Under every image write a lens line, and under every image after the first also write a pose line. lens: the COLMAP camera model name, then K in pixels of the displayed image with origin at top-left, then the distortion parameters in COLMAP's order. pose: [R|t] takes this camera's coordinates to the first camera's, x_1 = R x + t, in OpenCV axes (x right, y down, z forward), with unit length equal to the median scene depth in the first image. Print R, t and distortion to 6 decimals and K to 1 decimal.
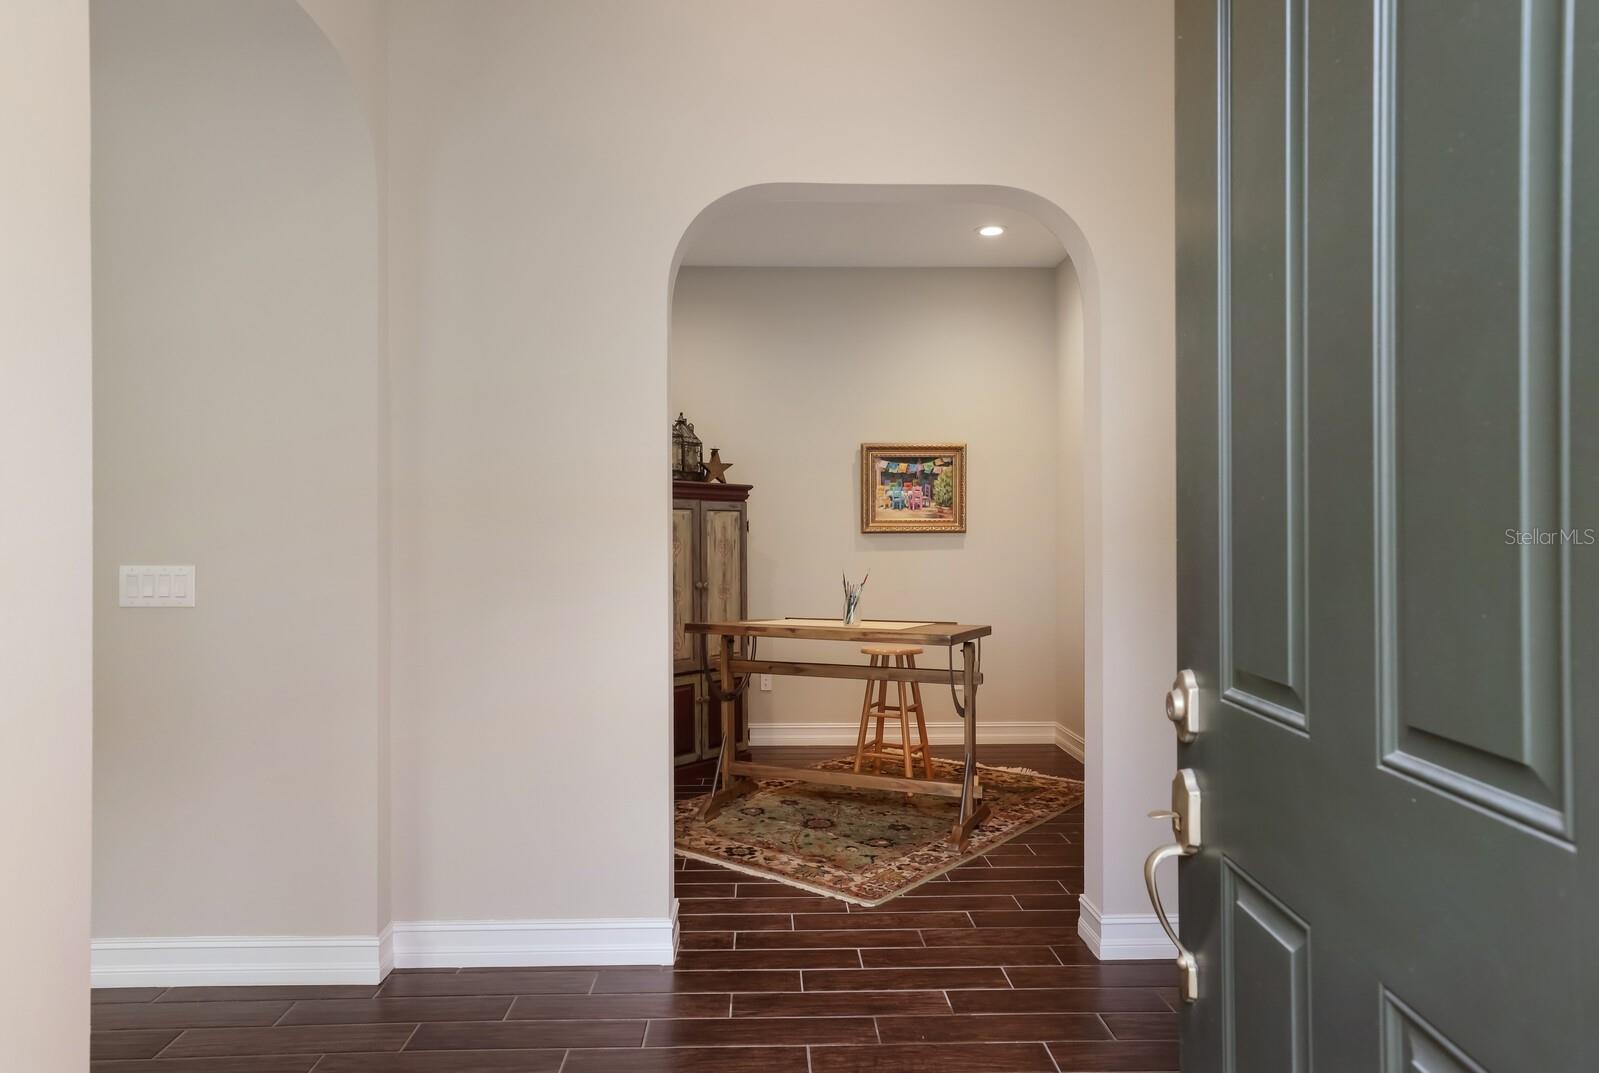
lens RADIAL K [[1043.5, 0, 801.3], [0, 1043.5, 536.2], [0, 0, 1]] dist [0.003725, 0.000078]
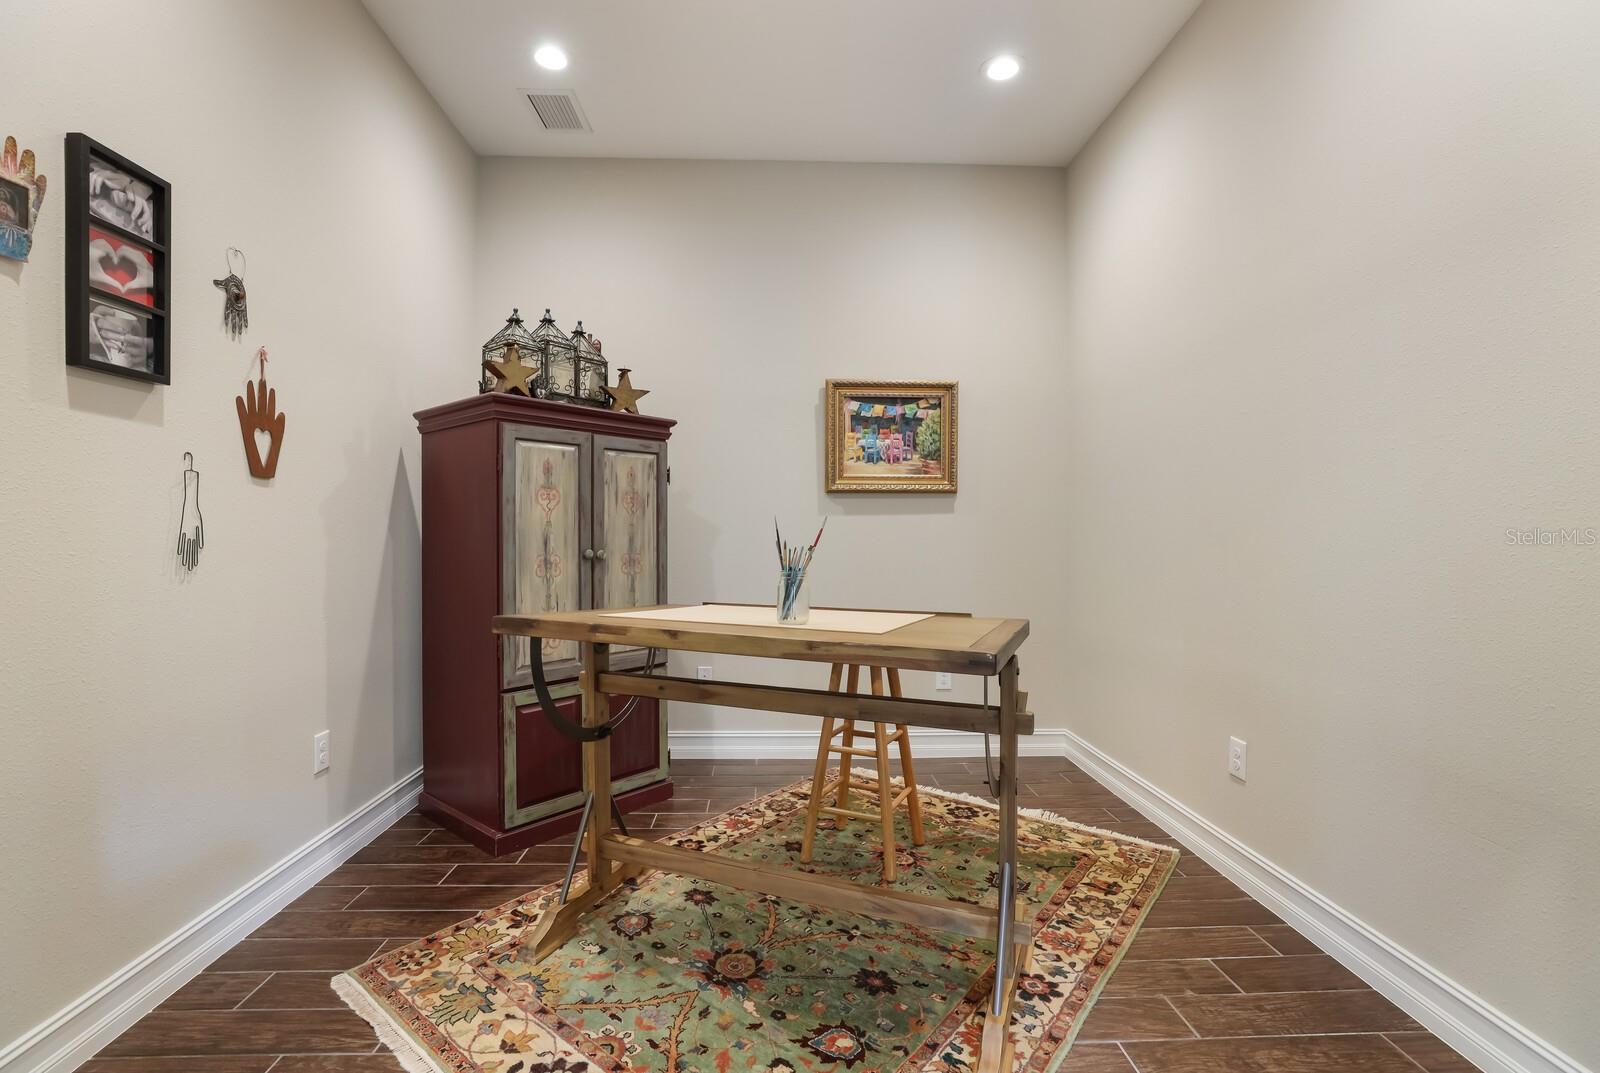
lens RADIAL K [[748.2, 0, 793.1], [0, 748.2, 535.4], [0, 0, 1]] dist [-0.019382, 0.000084]
pose [[0.999971, 0.005837, -0.004955, 0.039857], [-0.005804, 0.999961, 0.006687, 0.029285], [0.004993, -0.006658, 0.999965, 0.479827]]
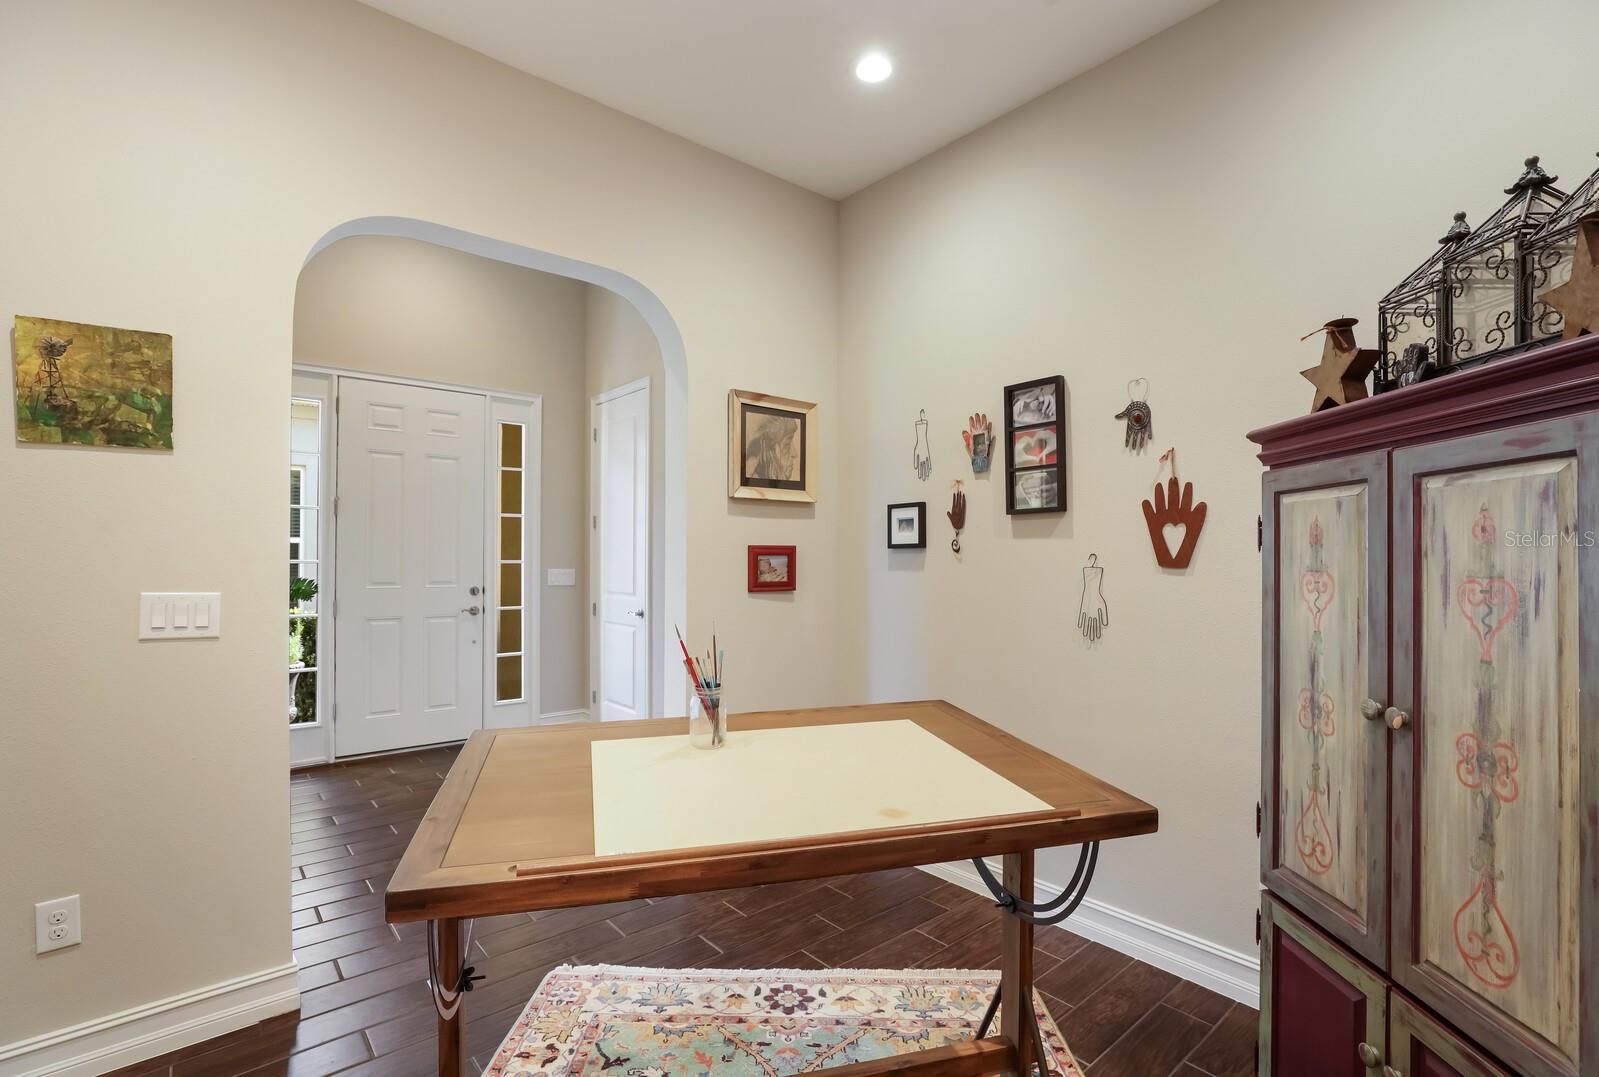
lens RADIAL K [[731.9, 0, 781.3], [0, 731.9, 552.3], [0, 0, 1]] dist [-0.024542, 0.000364]
pose [[-0.800589, -0.001207, -0.599213, 0.180174], [0.003521, 0.999971, -0.006719, -0.001431], [0.599204, -0.007489, -0.800562, 1.028486]]
